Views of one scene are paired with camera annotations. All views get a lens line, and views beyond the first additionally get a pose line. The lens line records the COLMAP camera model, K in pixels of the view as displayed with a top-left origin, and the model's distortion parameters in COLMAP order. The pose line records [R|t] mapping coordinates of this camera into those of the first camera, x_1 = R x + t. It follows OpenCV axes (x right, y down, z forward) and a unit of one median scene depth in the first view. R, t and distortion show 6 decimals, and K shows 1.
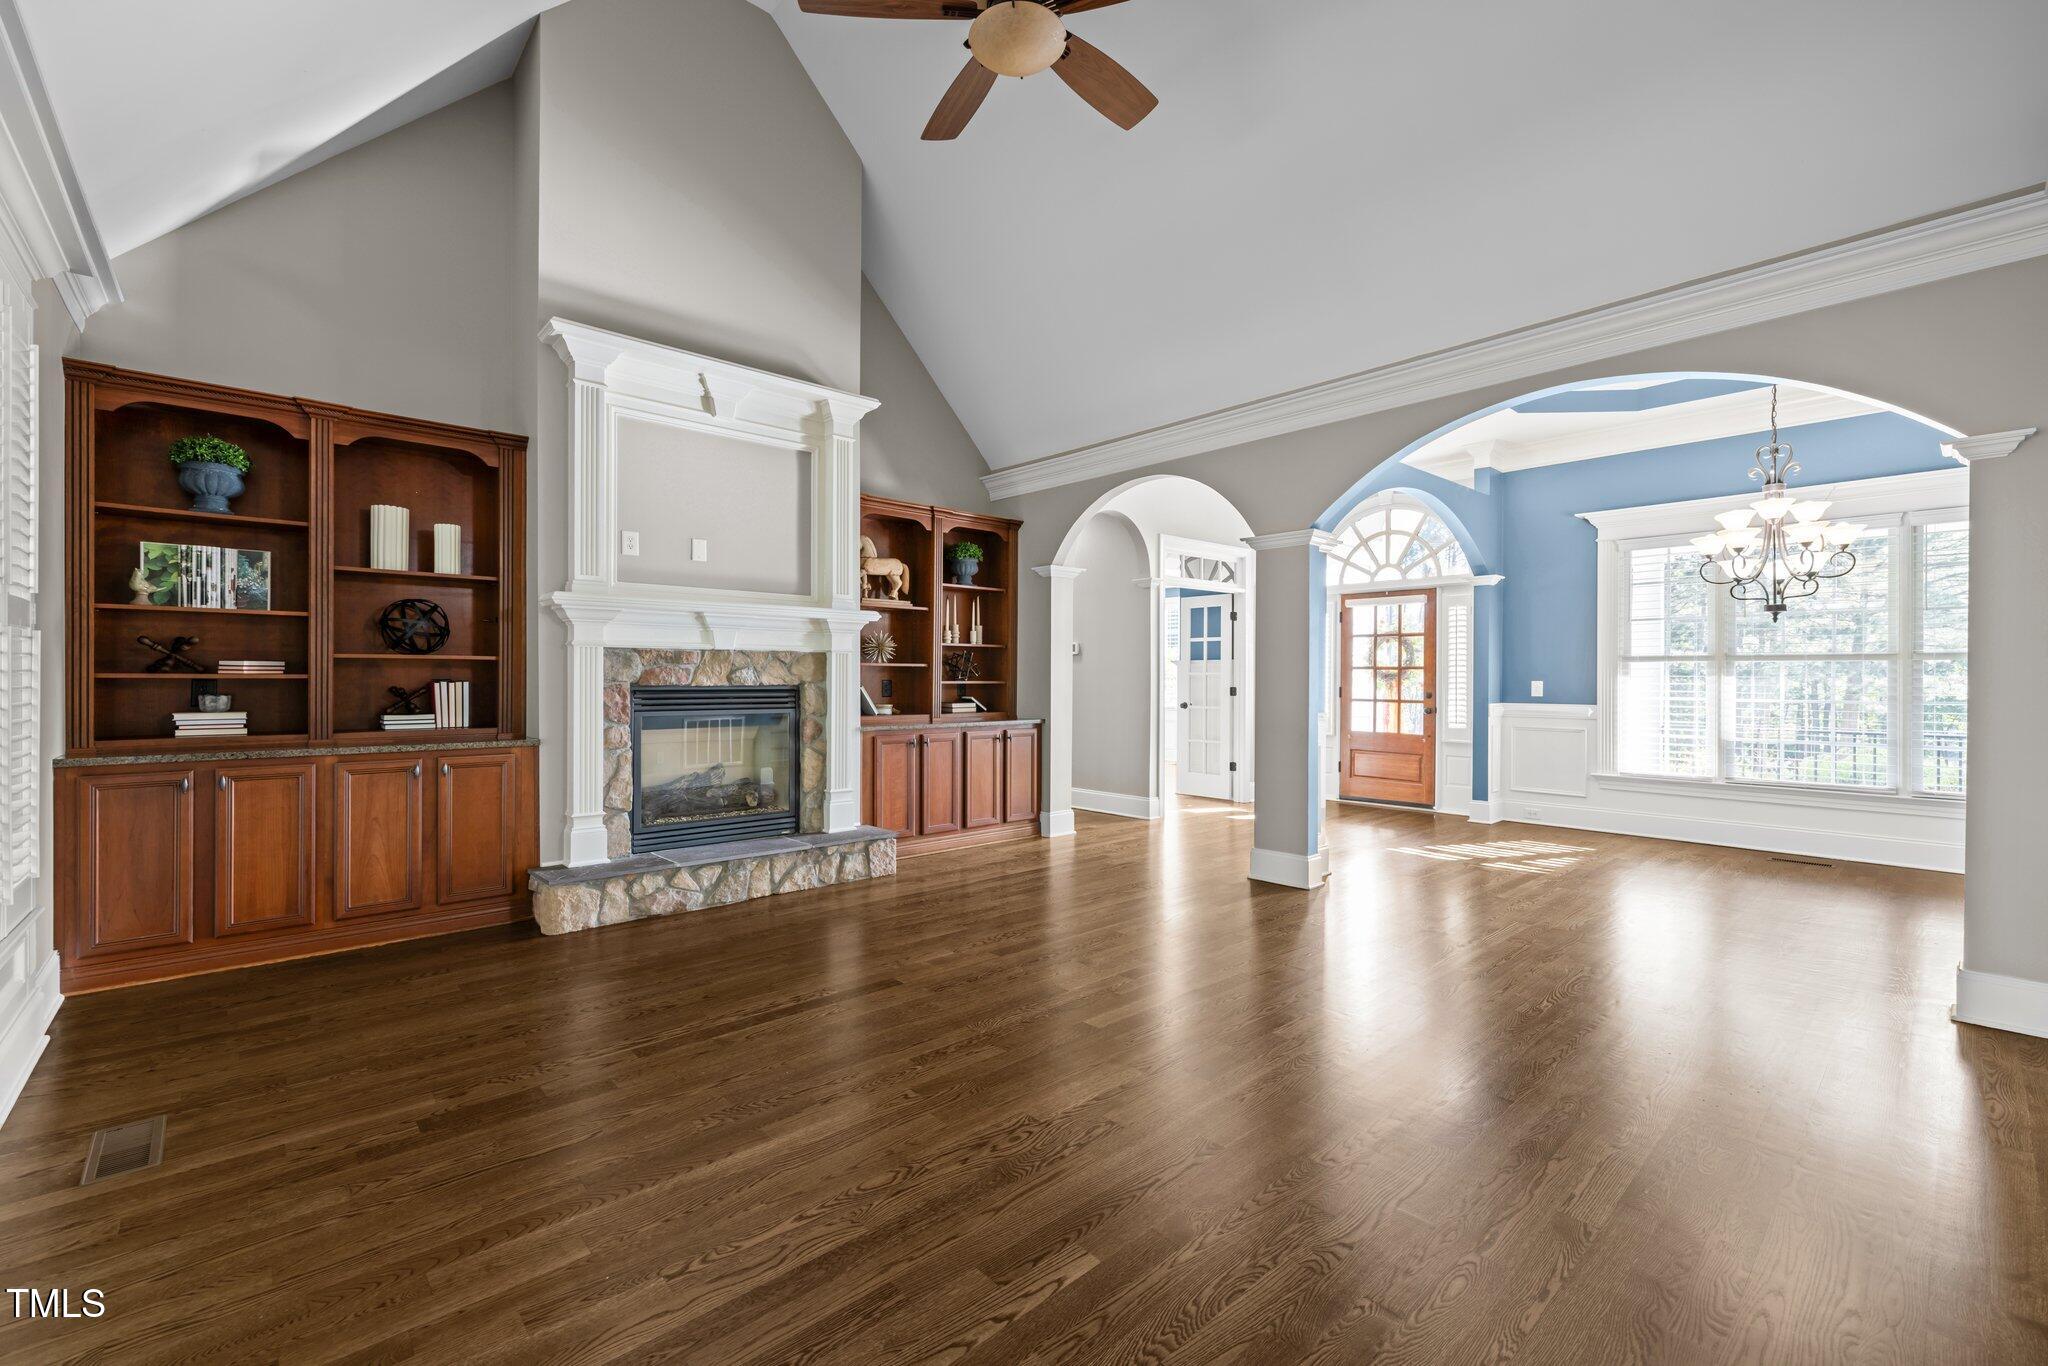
lens RADIAL K [[860.3, 0, 1024.9], [0, 860.3, 680.7], [0, 0, 1]] dist [0.001612, 0.000417]
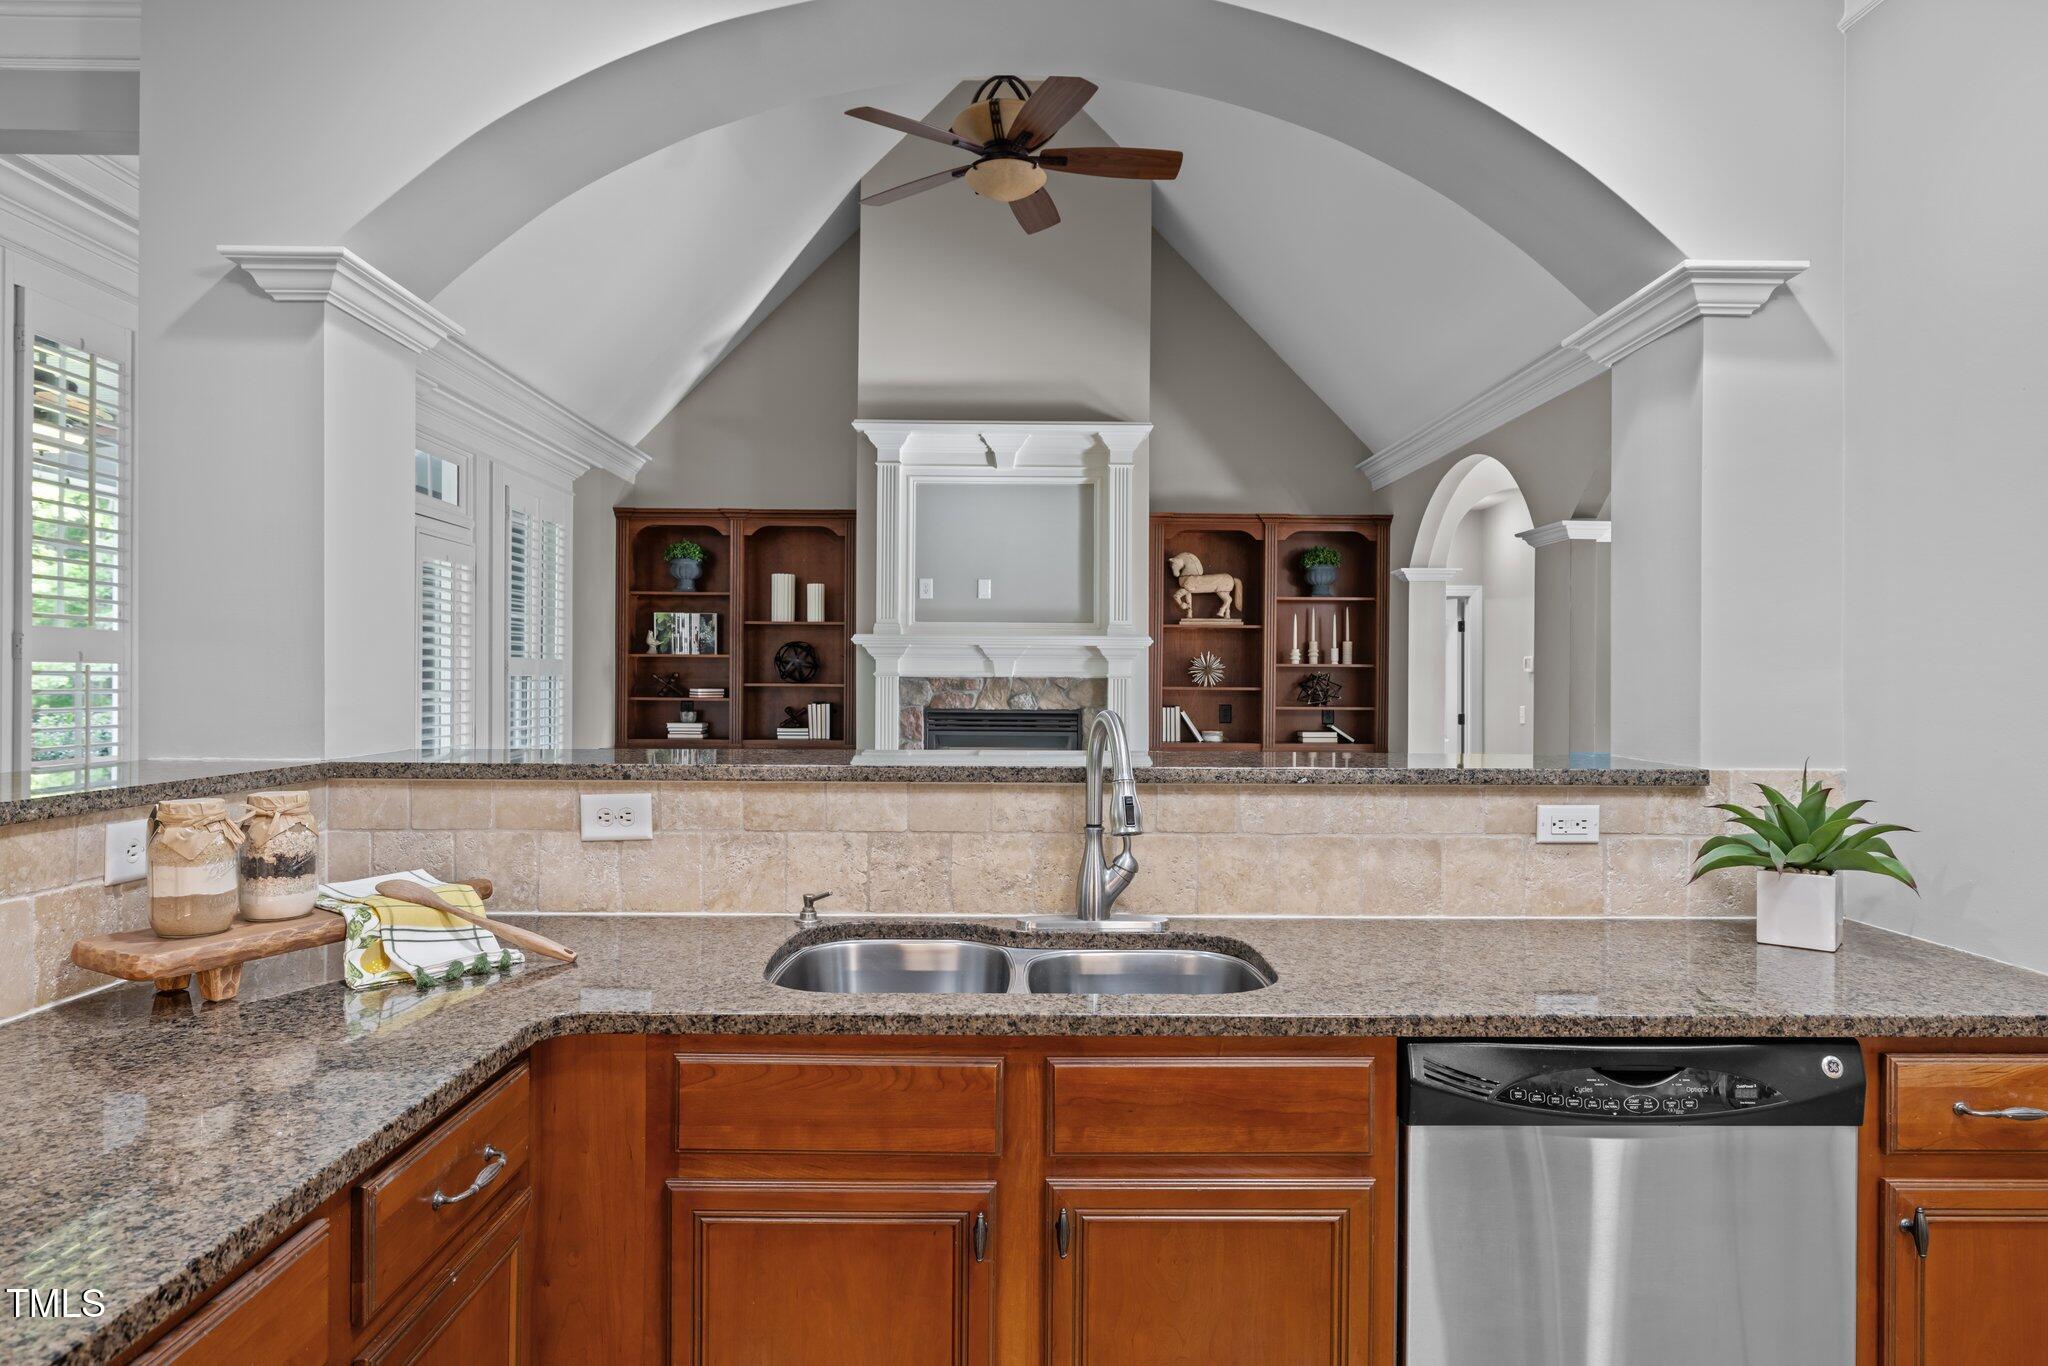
lens RADIAL K [[1193.9, 0, 1024.0], [0, 1193.9, 683.0], [0, 0, 1]] dist [-0.003394, -0.000451]
pose [[0.748921, 0.001202, -0.662658, 0.753503], [-0.007069, 0.999956, -0.006176, -0.020952], [0.662621, 0.009310, 0.748897, -0.146355]]
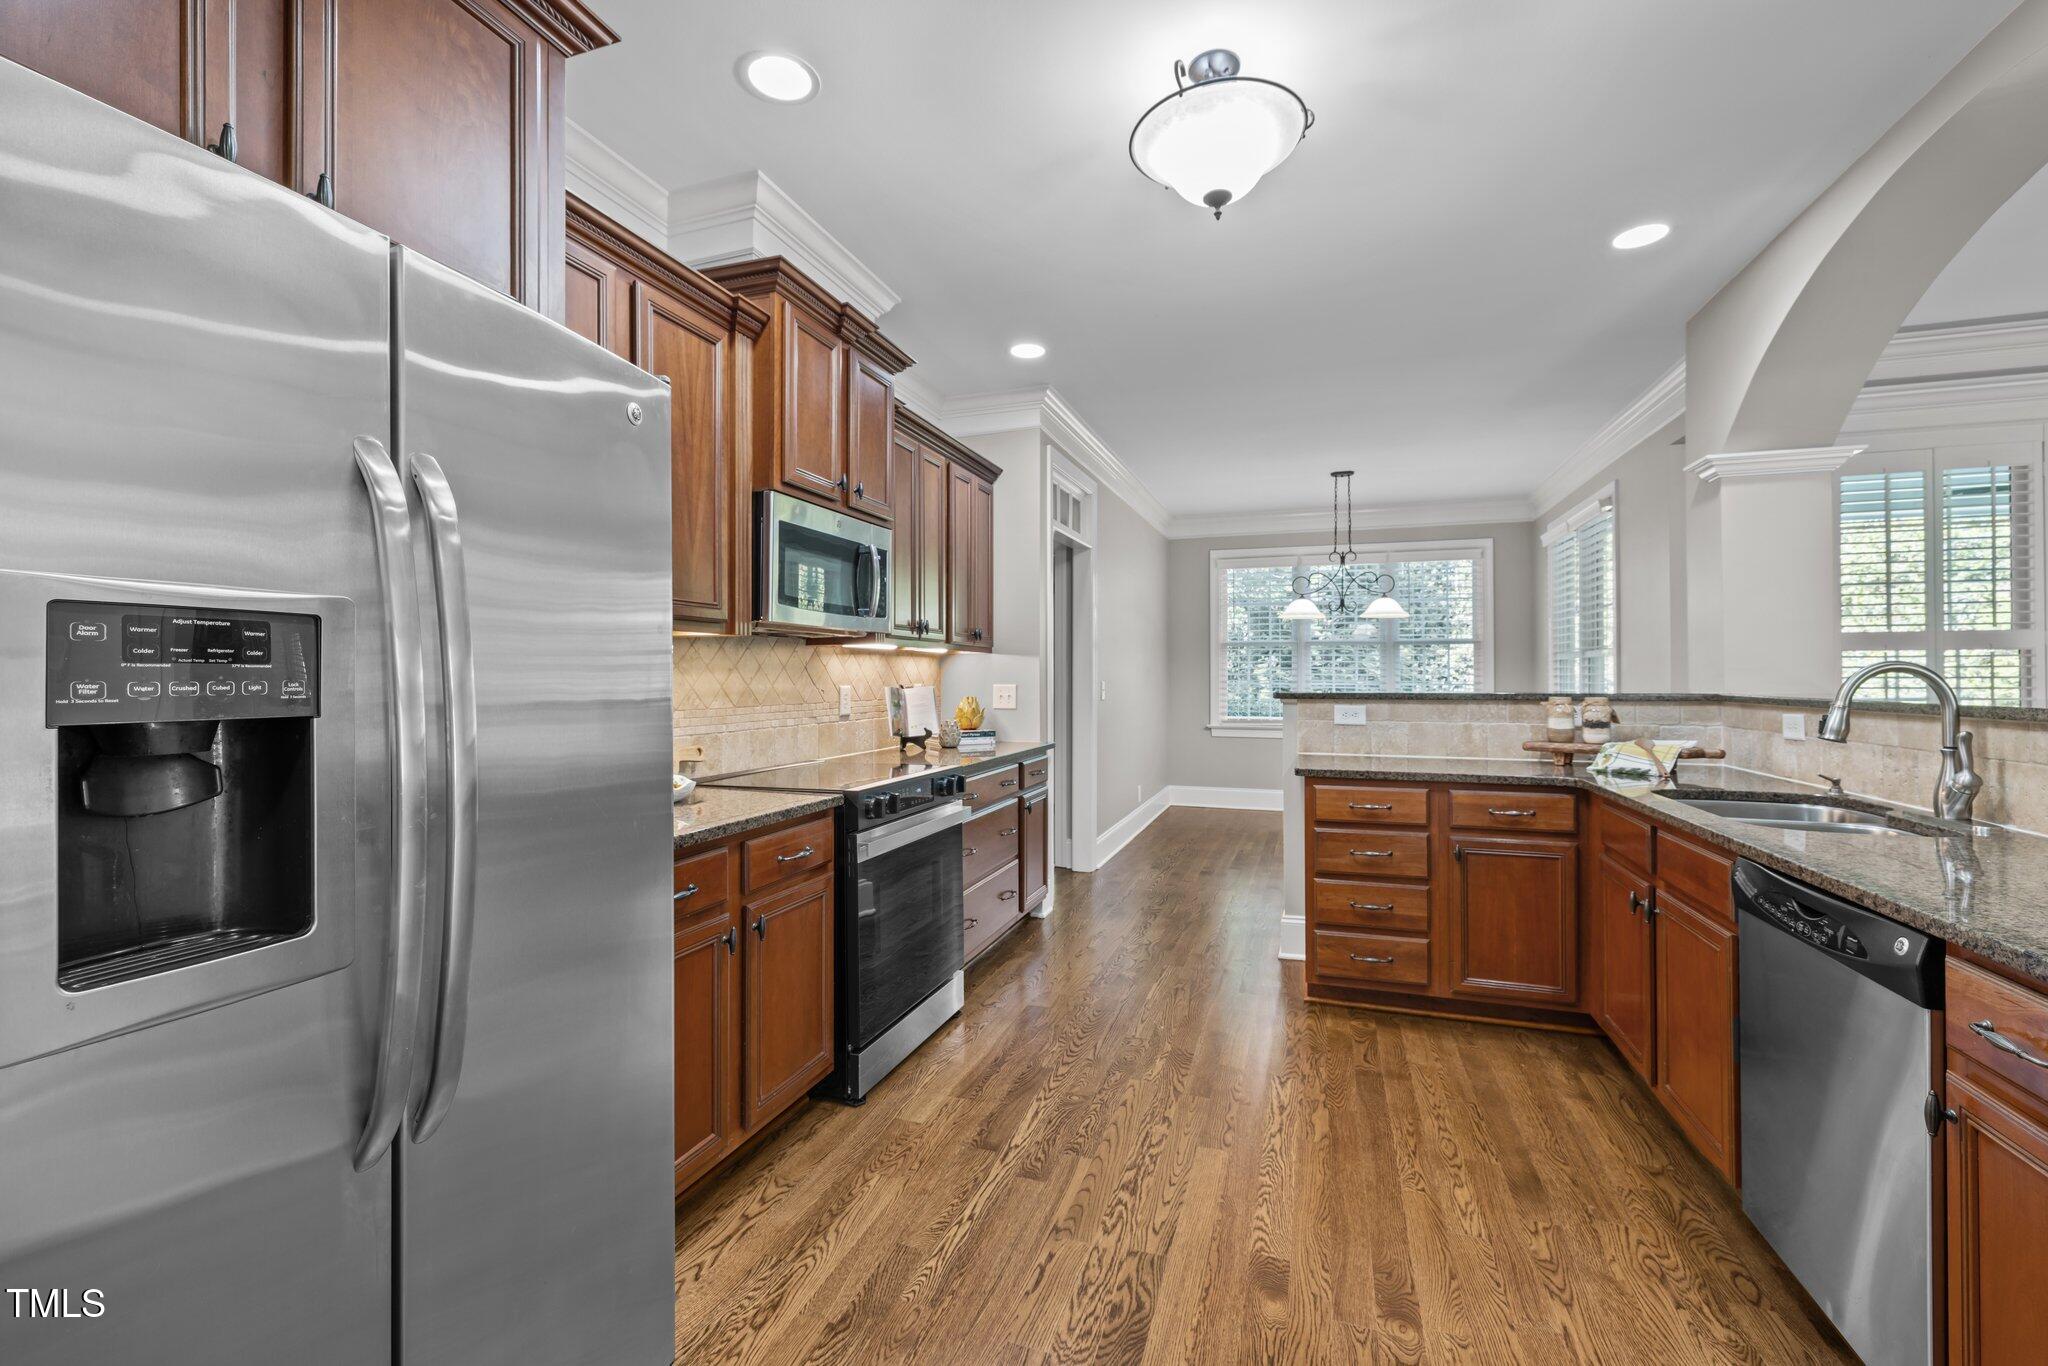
lens RADIAL K [[852.0, 0, 1026.0], [0, 852.0, 668.0], [0, 0, 1]] dist [0.001674, 0.000187]
pose [[-0.874509, -0.007283, -0.484955, 1.095491], [-0.004570, 0.999967, -0.006775, -0.004909], [0.484988, -0.003709, -0.874513, 0.369587]]
